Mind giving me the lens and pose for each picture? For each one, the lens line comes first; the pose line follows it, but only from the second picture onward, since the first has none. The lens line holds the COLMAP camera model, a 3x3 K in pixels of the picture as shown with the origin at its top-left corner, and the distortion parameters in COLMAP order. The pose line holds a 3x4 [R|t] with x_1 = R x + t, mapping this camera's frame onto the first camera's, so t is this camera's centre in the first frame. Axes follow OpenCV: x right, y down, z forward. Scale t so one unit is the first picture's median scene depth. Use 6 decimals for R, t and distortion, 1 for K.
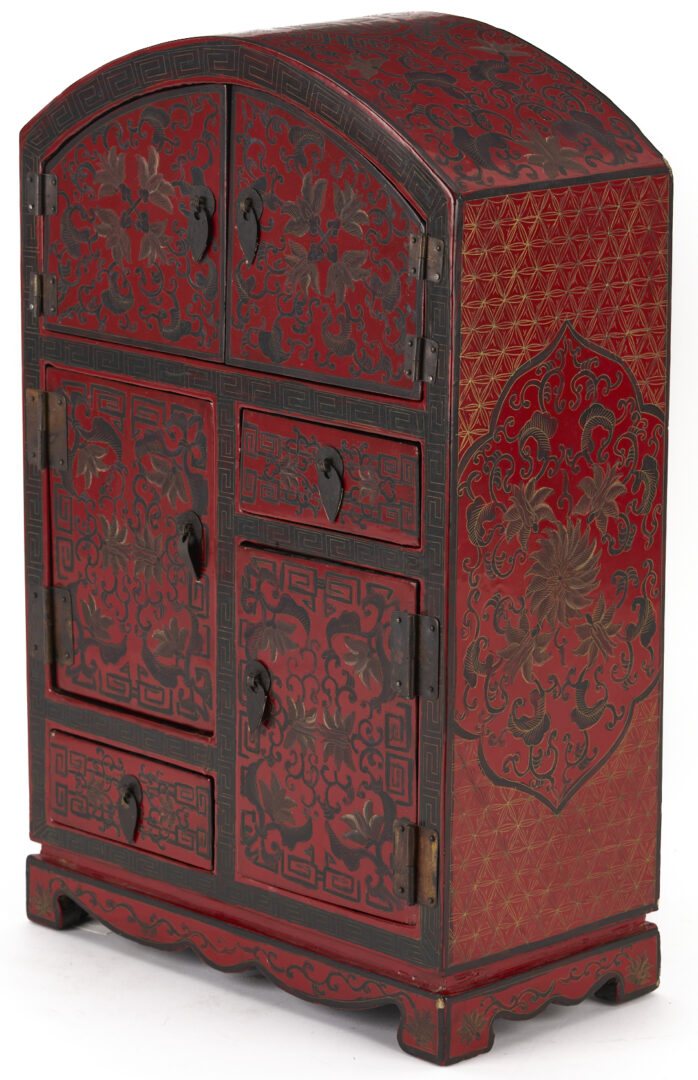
lens RADIAL K [[4555.8, 0, 355.6], [0, 4555.8, 599.8], [0, 0, 1]] dist [-0.175391, 0.000000]
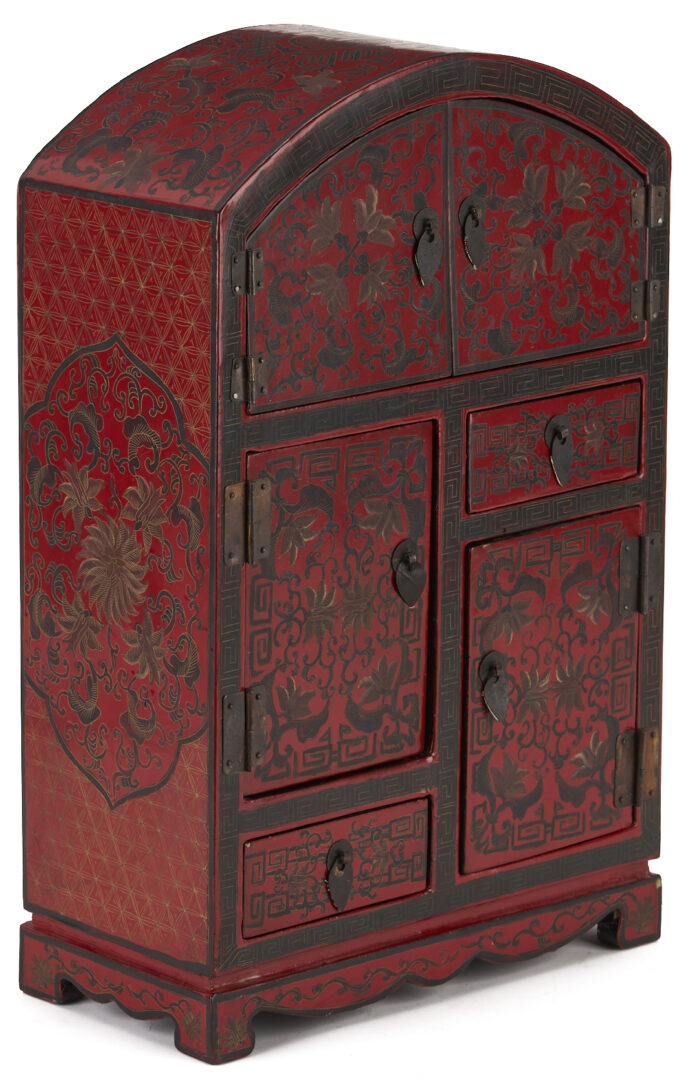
lens RADIAL K [[5242.3, 0, 349.0], [0, 5242.3, 541.2], [0, 0, 1]] dist [-0.259575, 0.000000]
pose [[0.033568, -0.227072, 0.973299, -1.169053], [0.242431, 0.946614, 0.212486, -0.269570], [-0.969588, 0.228825, 0.086825, 0.927050]]
